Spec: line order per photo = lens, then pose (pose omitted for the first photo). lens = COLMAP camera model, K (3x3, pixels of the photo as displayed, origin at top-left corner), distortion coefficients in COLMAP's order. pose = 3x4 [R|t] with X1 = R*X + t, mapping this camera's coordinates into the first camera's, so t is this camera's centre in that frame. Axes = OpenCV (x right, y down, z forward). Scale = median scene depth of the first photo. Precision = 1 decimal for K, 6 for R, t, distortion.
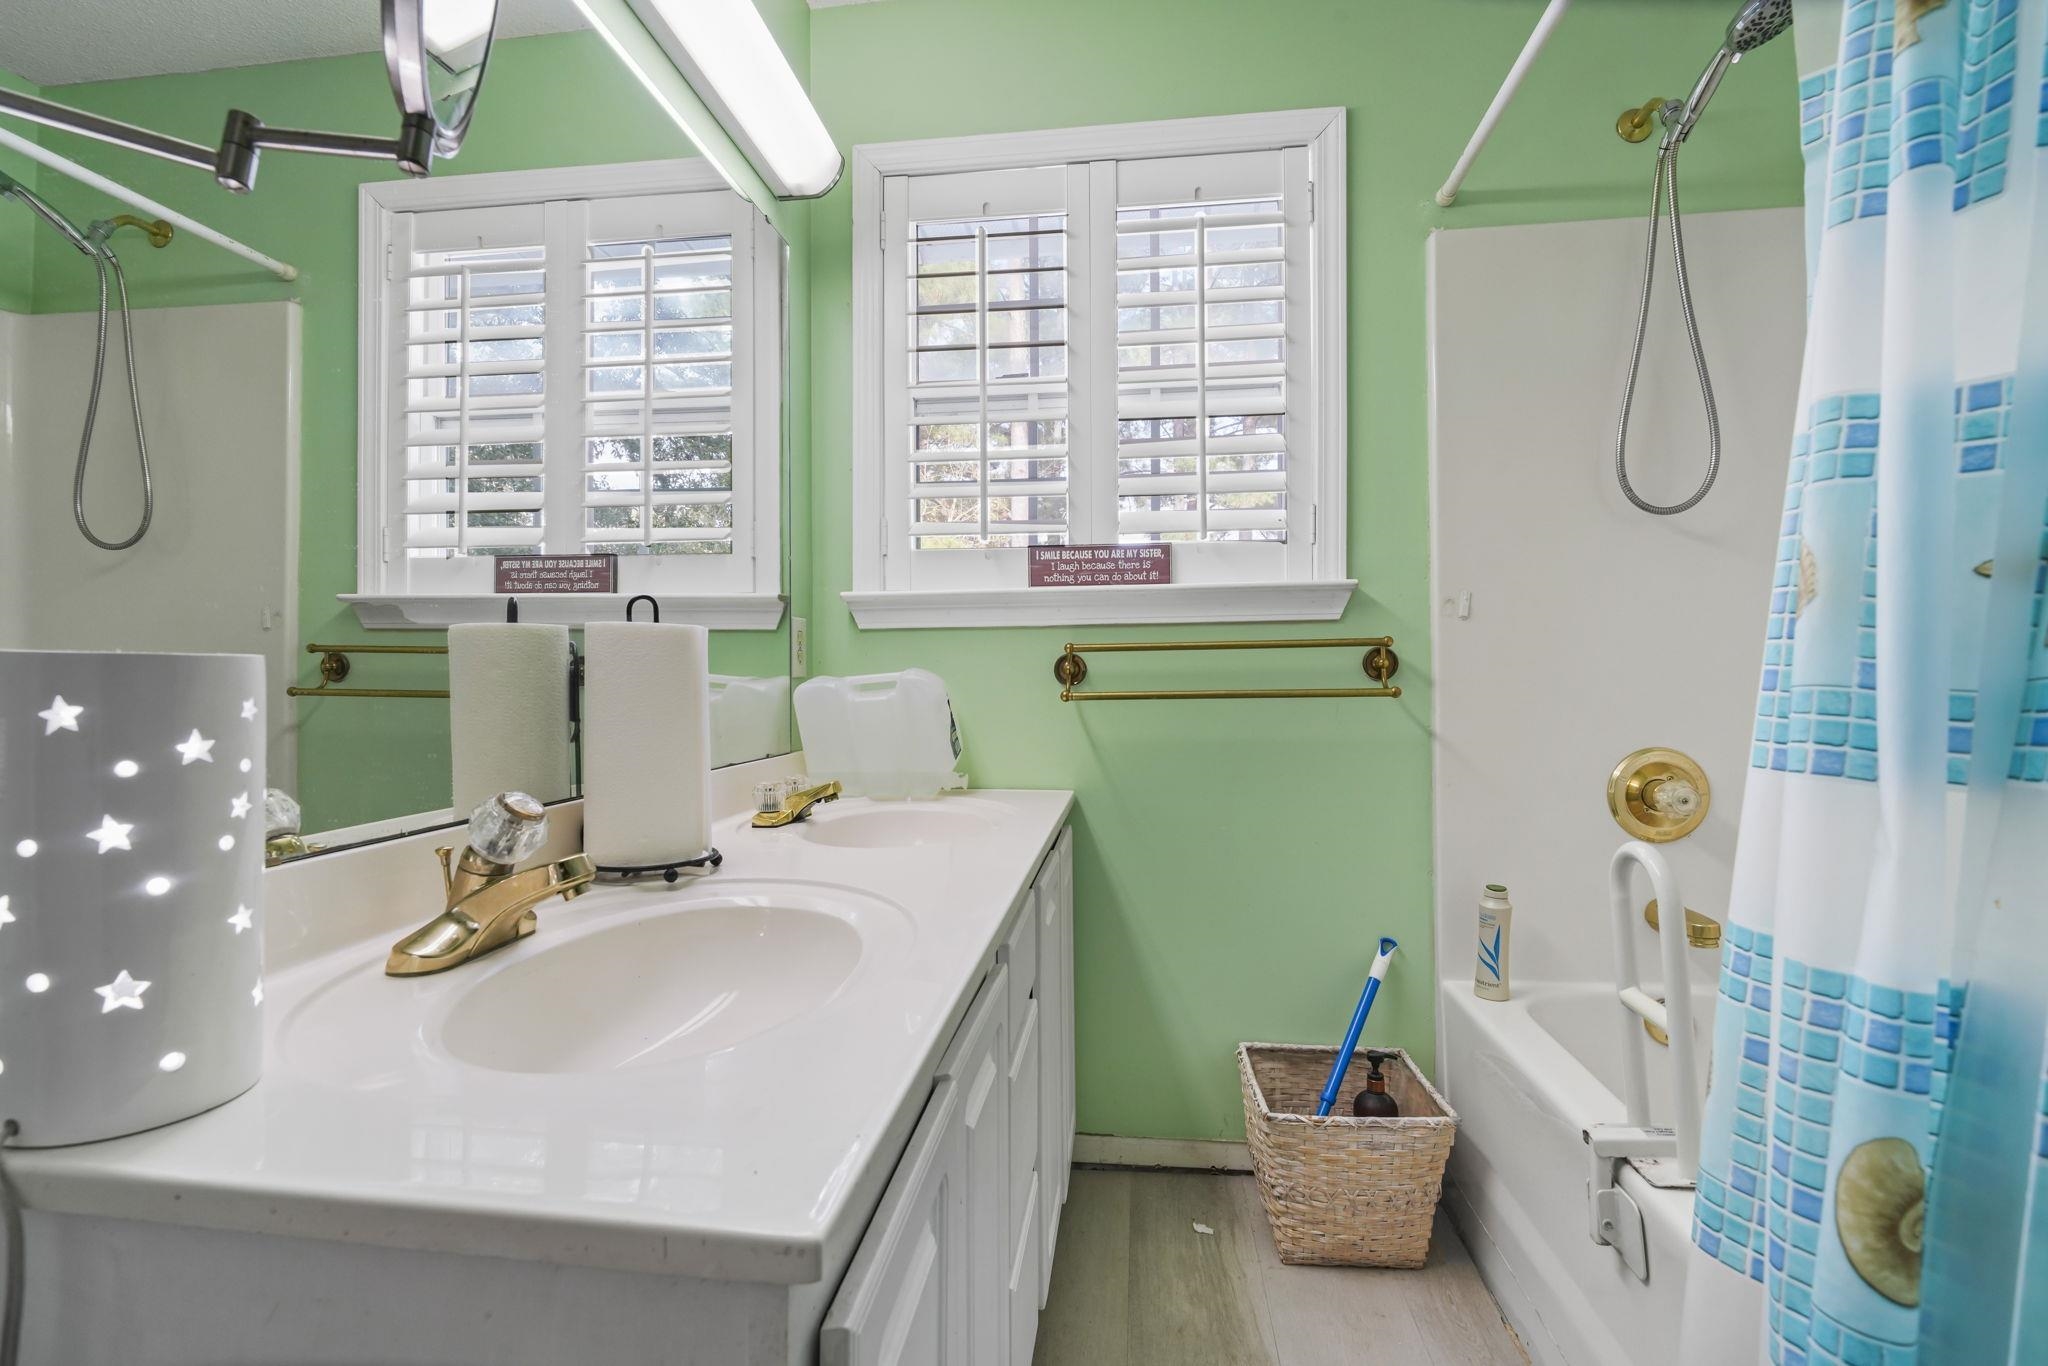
lens RADIAL K [[946.3, 0, 1025.6], [0, 946.3, 675.4], [0, 0, 1]] dist [-0.007020, -0.001012]
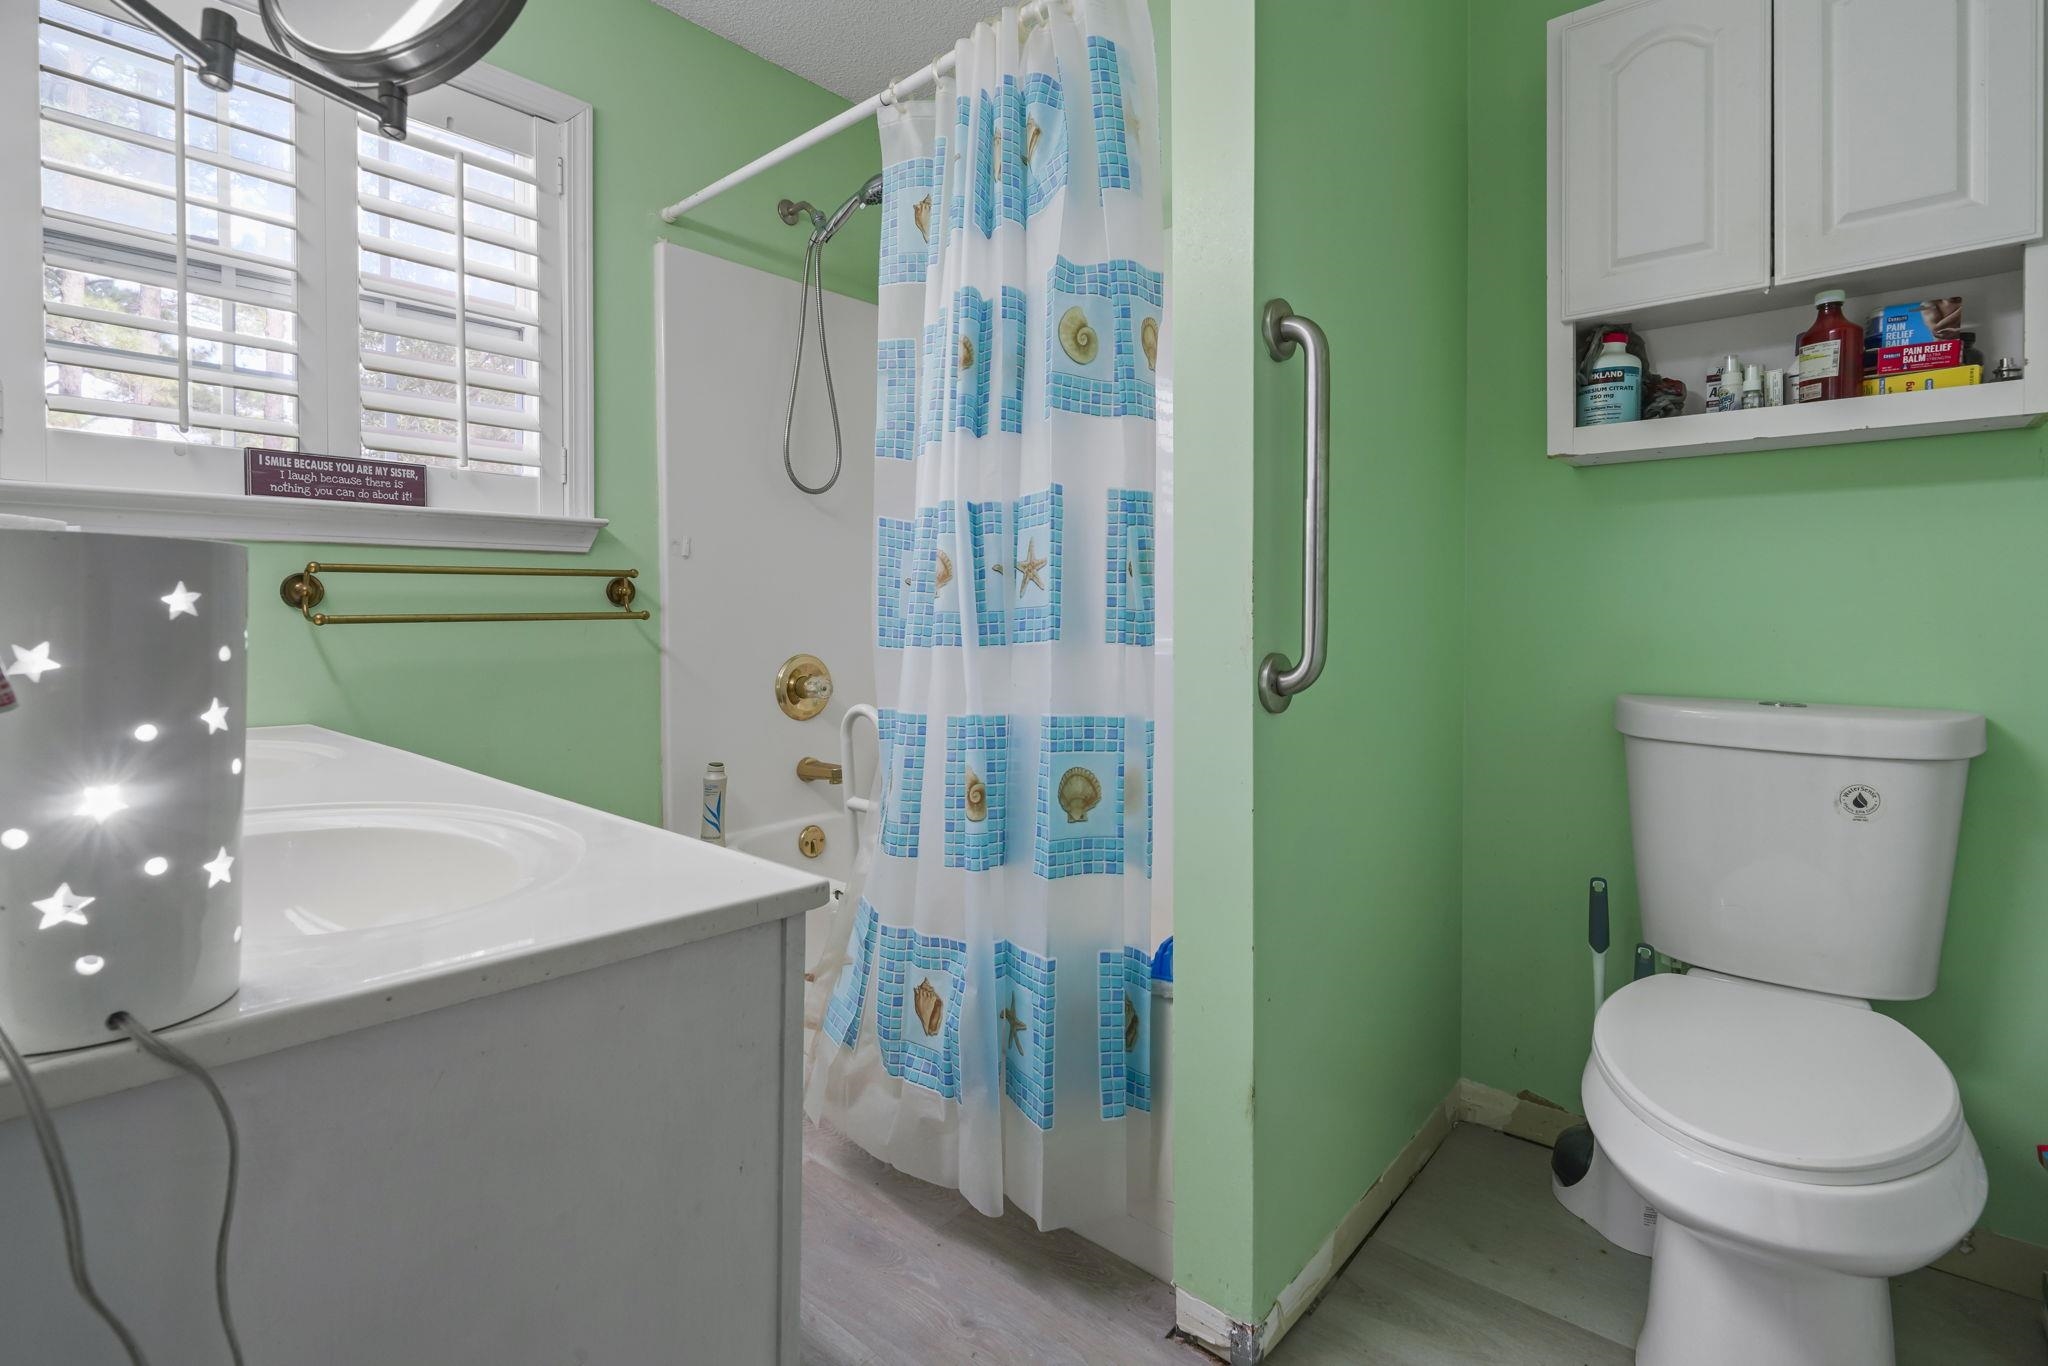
lens RADIAL K [[952.4, 0, 1023.1], [0, 952.4, 618.2], [0, 0, 1]] dist [-0.000579, -0.000108]
pose [[0.554393, -0.000289, 0.832255, -0.334130], [-0.005968, 0.999973, 0.004323, 0.012495], [-0.832234, -0.007363, 0.554376, -0.080806]]
